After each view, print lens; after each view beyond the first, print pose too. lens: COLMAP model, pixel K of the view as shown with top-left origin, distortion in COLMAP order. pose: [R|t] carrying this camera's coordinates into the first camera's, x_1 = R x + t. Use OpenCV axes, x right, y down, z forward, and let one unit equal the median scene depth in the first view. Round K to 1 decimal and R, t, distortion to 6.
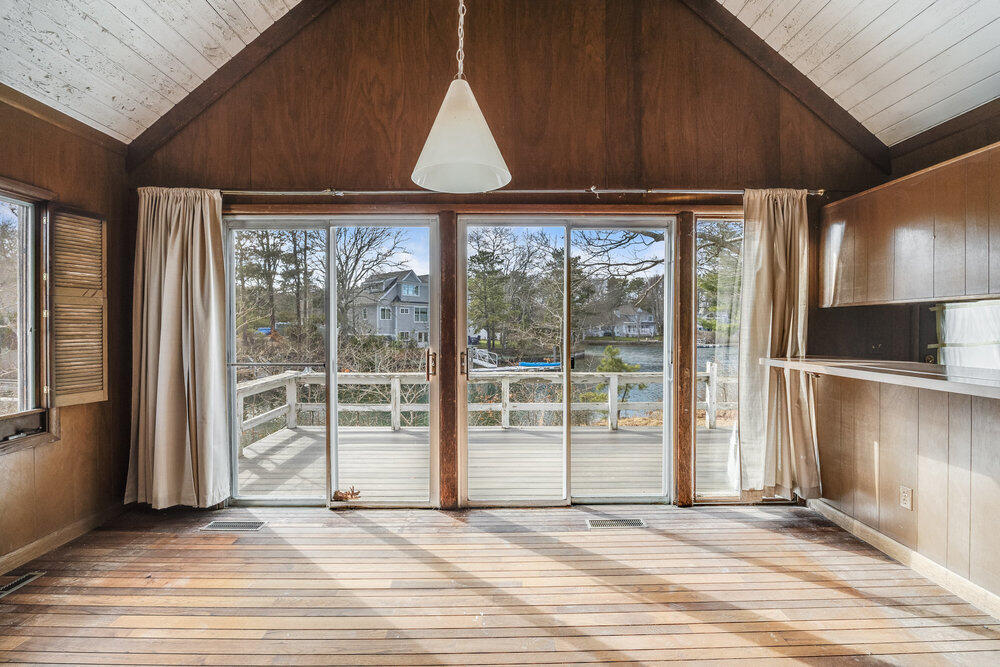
lens RADIAL K [[410.6, 0, 480.6], [0, 410.6, 327.3], [0, 0, 1]] dist [-0.011195, 0.000185]
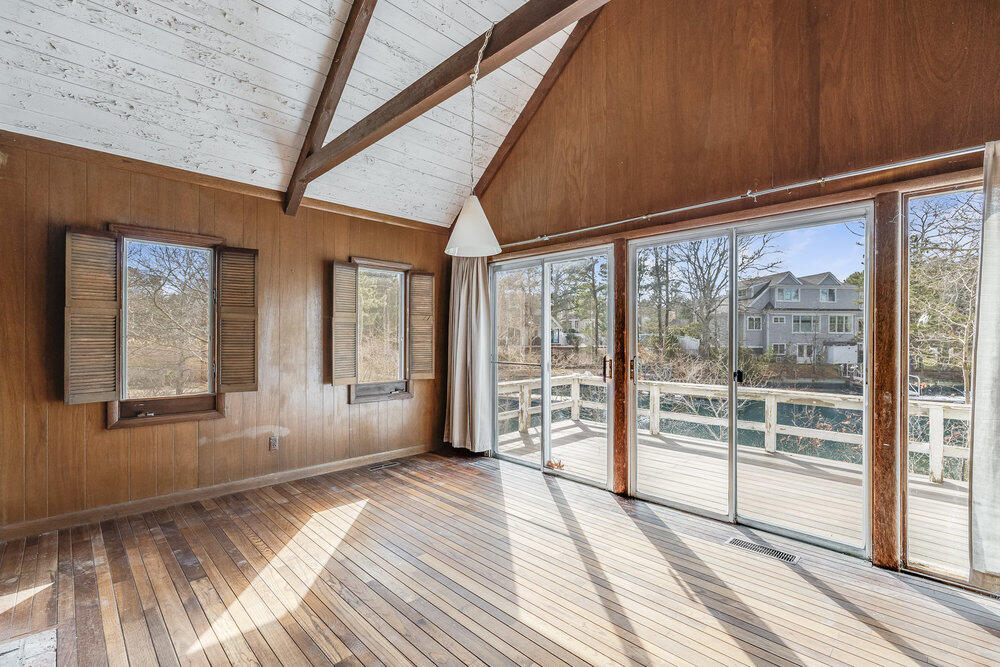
lens RADIAL K [[421.2, 0, 527.9], [0, 421.2, 336.3], [0, 0, 1]] dist [-0.001888, -0.000169]
pose [[0.739334, 0.002220, -0.673336, 0.537627], [-0.005576, 0.999980, -0.002826, 0.000006], [0.673316, 0.005844, 0.739332, -0.061709]]
